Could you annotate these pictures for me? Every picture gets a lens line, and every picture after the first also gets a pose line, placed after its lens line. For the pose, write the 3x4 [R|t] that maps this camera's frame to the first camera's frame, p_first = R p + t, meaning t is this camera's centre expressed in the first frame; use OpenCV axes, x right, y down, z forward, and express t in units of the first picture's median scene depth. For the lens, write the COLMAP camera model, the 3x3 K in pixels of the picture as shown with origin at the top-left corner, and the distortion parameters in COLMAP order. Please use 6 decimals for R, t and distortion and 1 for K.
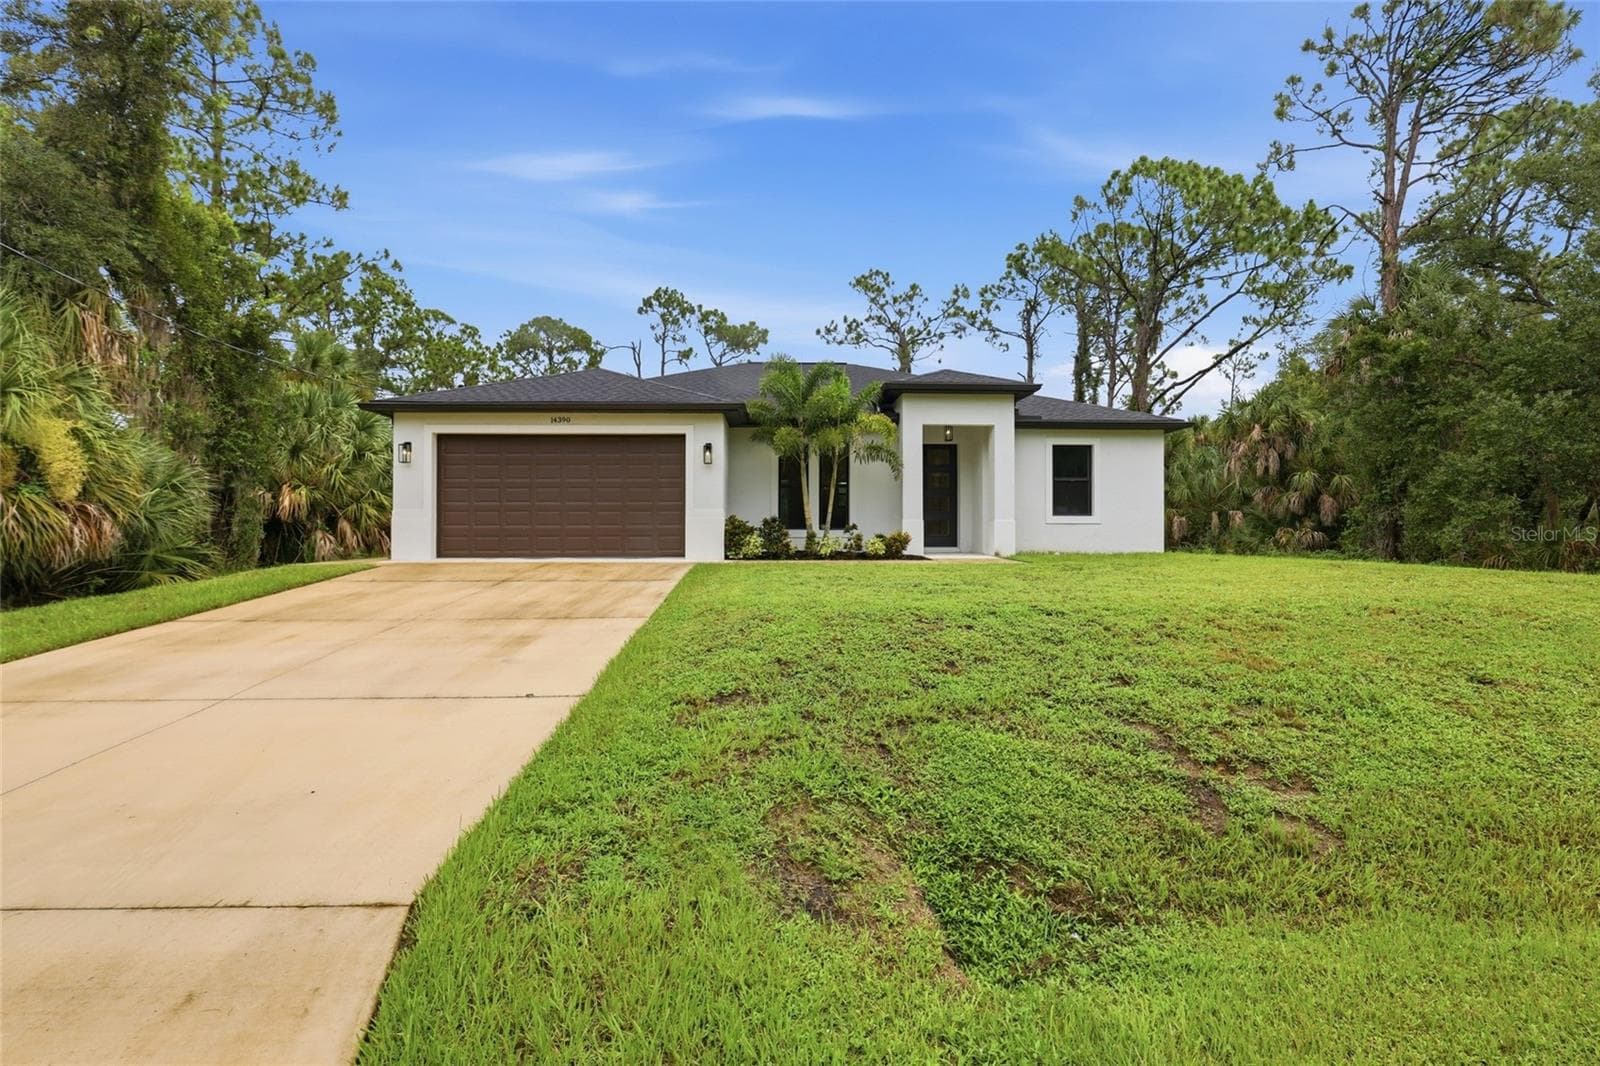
lens RADIAL K [[722.3, 0, 800.6], [0, 722.3, 528.0], [0, 0, 1]] dist [-0.001046, 0.000162]
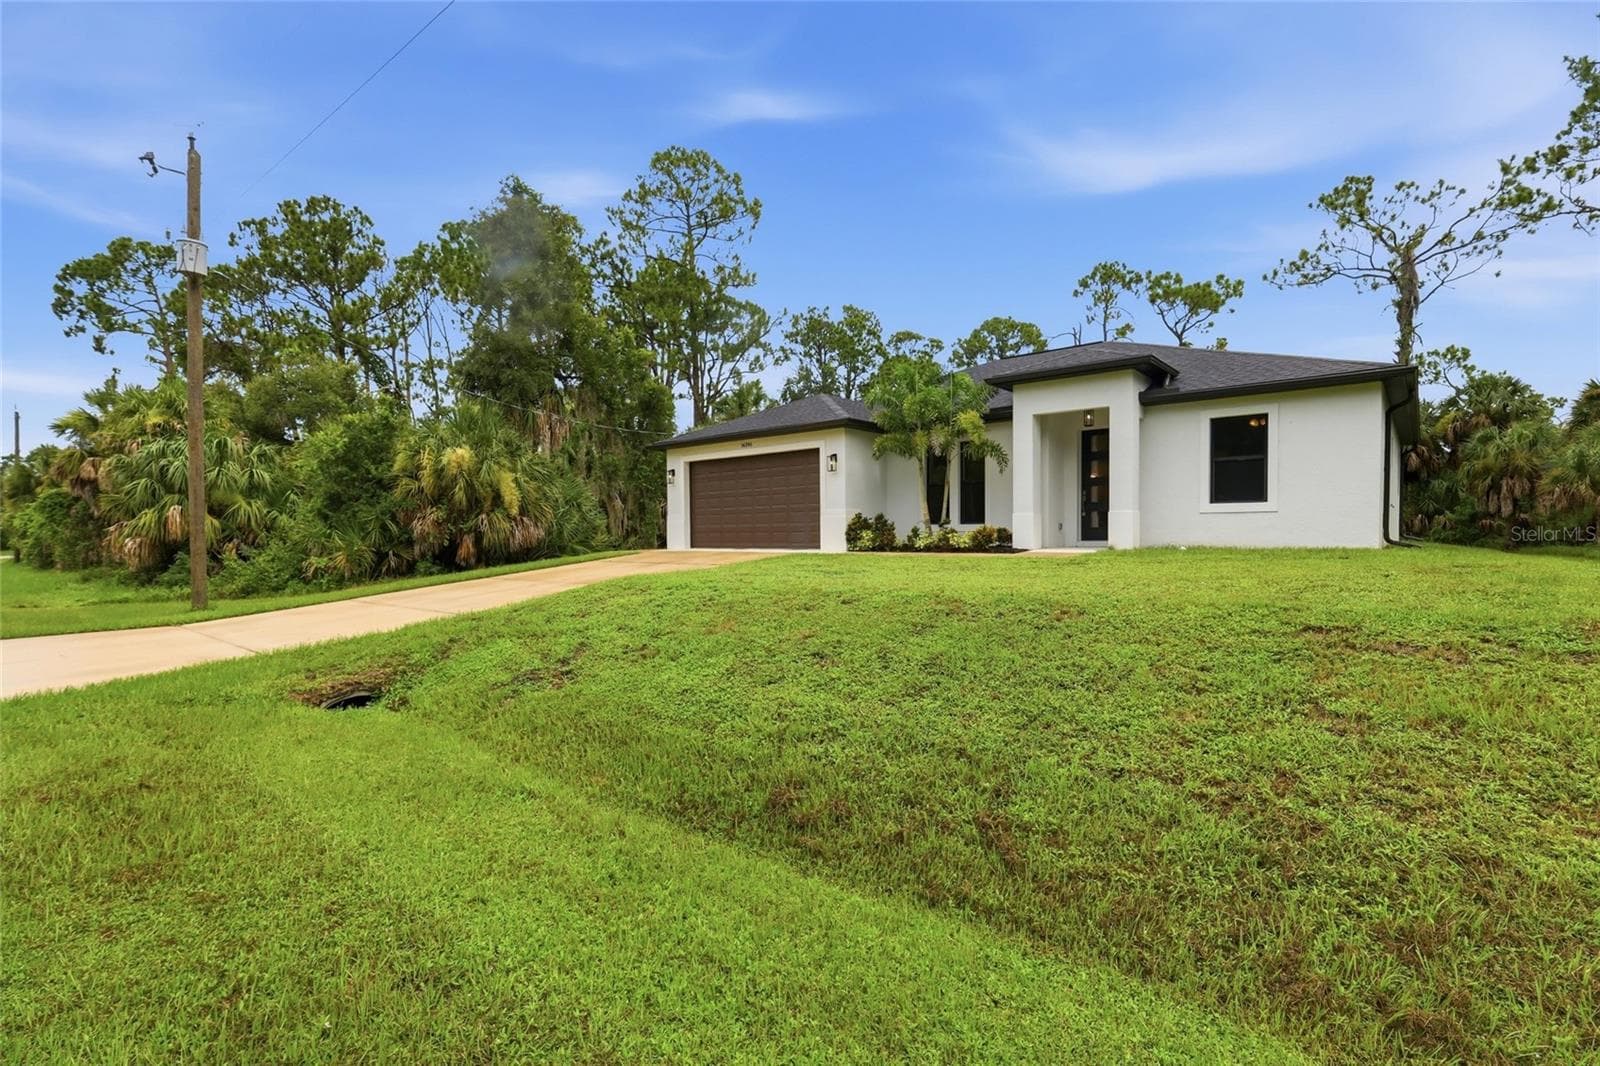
lens RADIAL K [[737.5, 0, 801.4], [0, 737.5, 565.7], [0, 0, 1]] dist [-0.000749, -0.000314]
pose [[0.745754, 0.023139, -0.665819, 0.375417], [0.017160, 0.998398, 0.053917, 0.000502], [0.666000, -0.051634, 0.744162, 0.024797]]
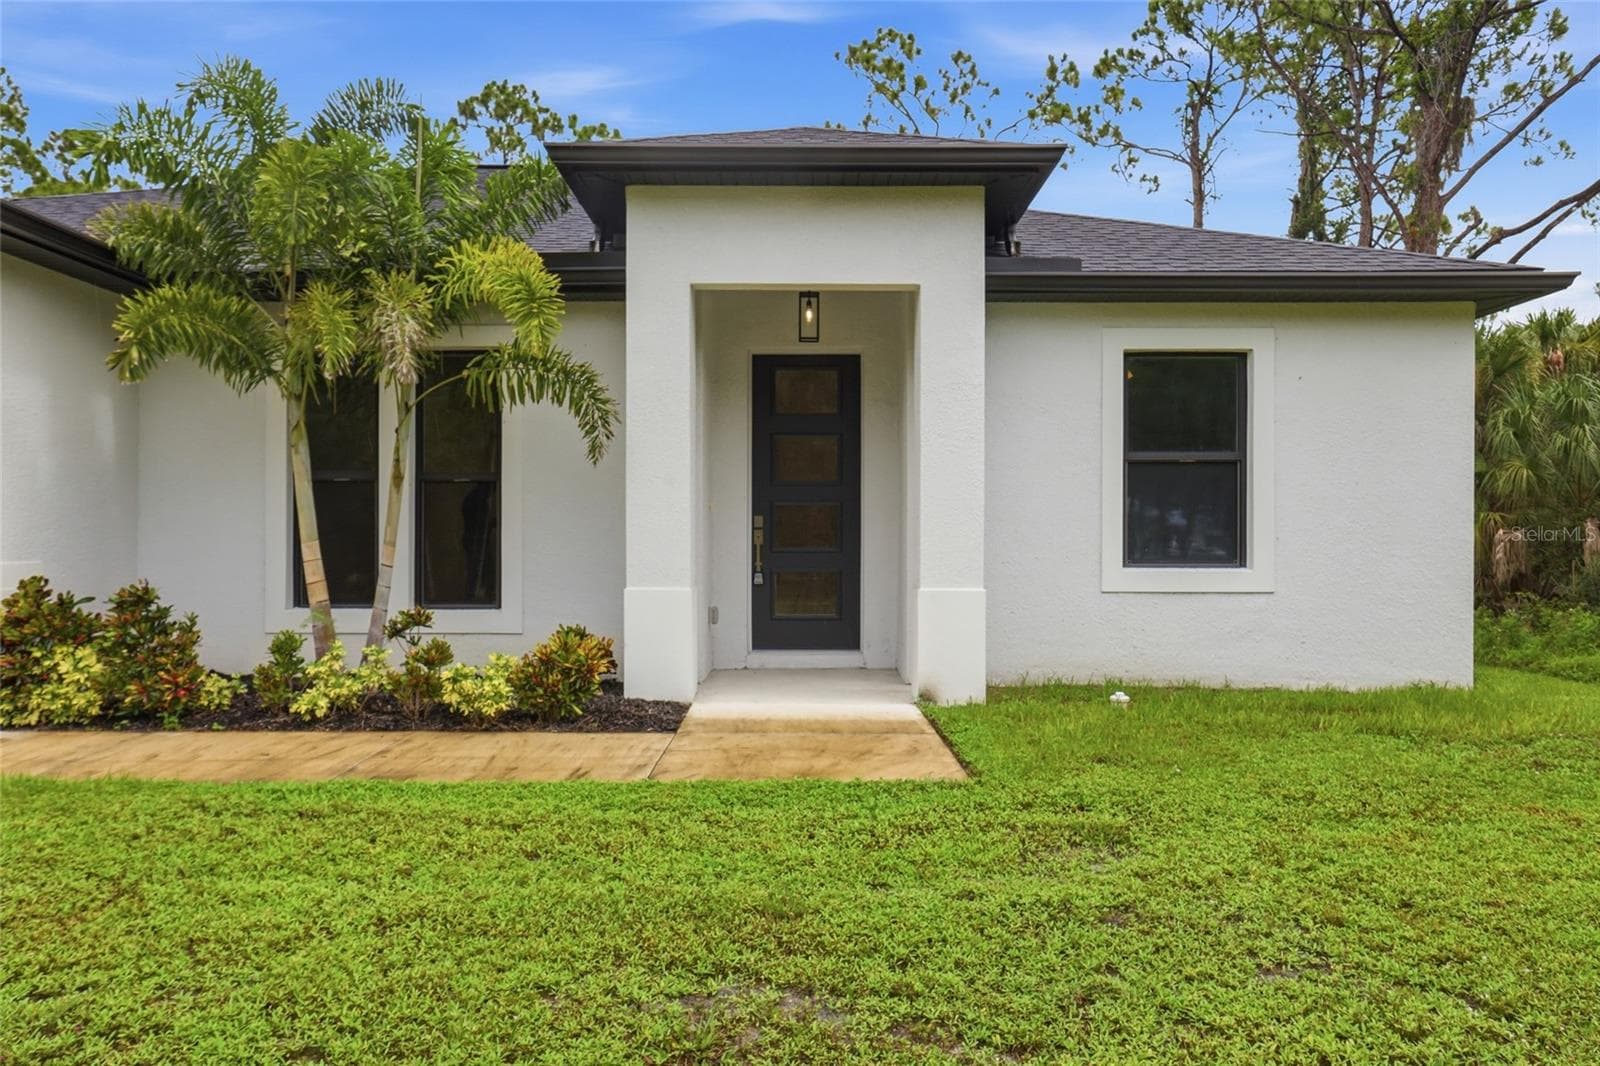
lens RADIAL K [[1207.2, 0, 796.4], [0, 1207.2, 540.3], [0, 0, 1]] dist [0.006668, 0.008292]
pose [[0.999042, 0.001358, -0.043736, 0.148501], [-0.000828, 0.999926, 0.012139, -0.023889], [0.043749, -0.012091, 0.998969, 0.295270]]
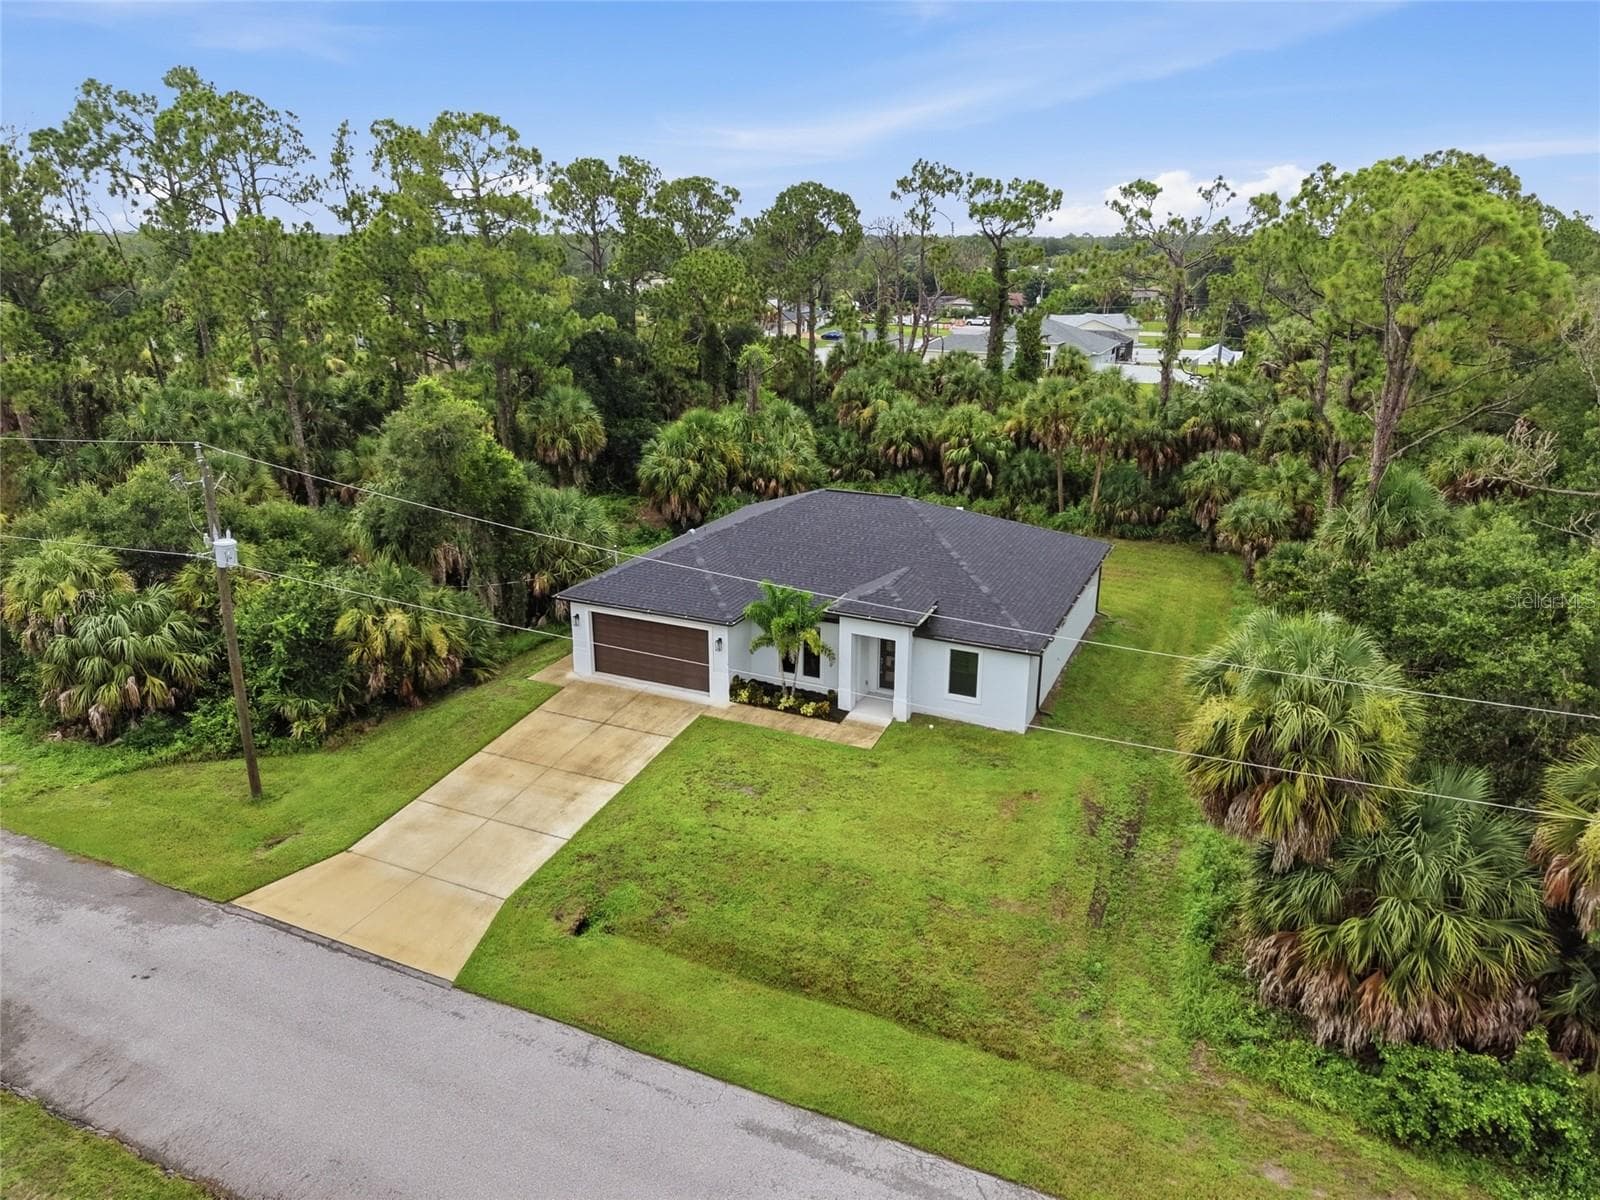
lens RADIAL K [[1063.9, 0, 800.0], [0, 1063.9, 600.0], [0, 0, 1]] dist [0.024621, -0.038144]
pose [[0.895194, 0.140873, -0.422826, 0.637508], [0.006226, 0.944684, 0.327922, -0.596618], [0.445632, -0.296186, 0.844799, -0.594624]]
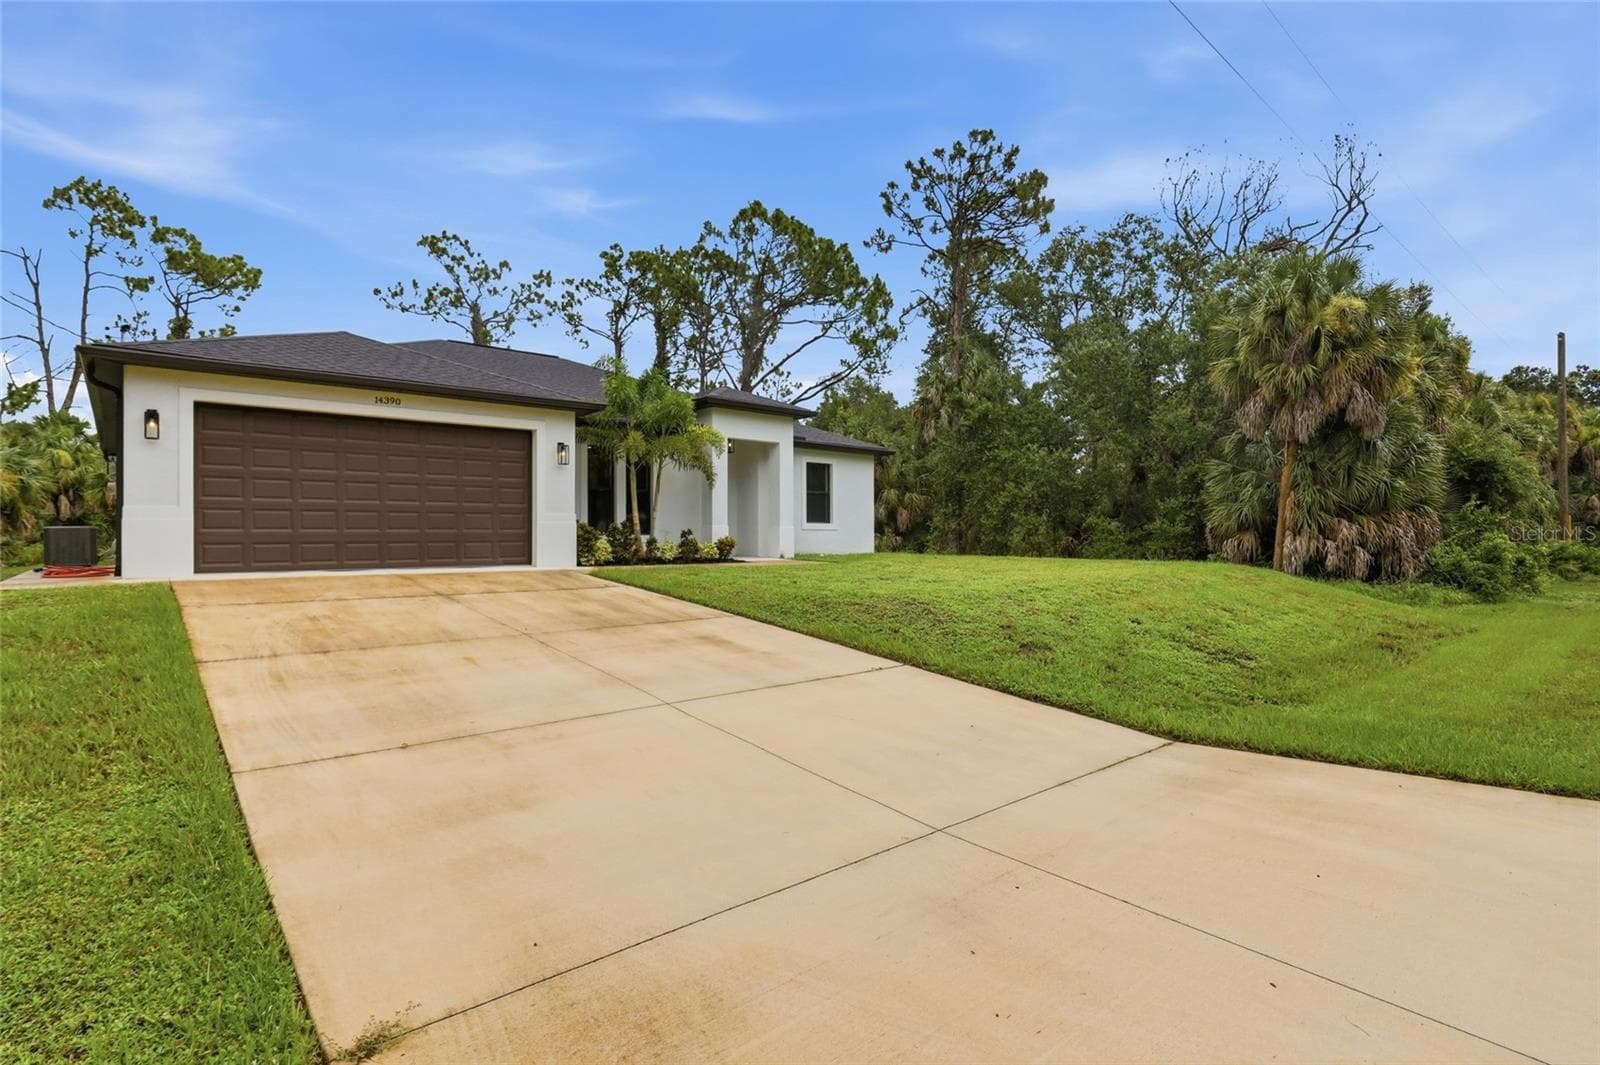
lens RADIAL K [[788.6, 0, 800.0], [0, 788.6, 532.5], [0, 0, 1]] dist [-0.003786, 0.000021]
pose [[0.780283, 0.002471, 0.625422, -0.302034], [-0.002733, 0.999996, -0.000541, -0.000683], [-0.625421, -0.001287, 0.780287, 0.007027]]
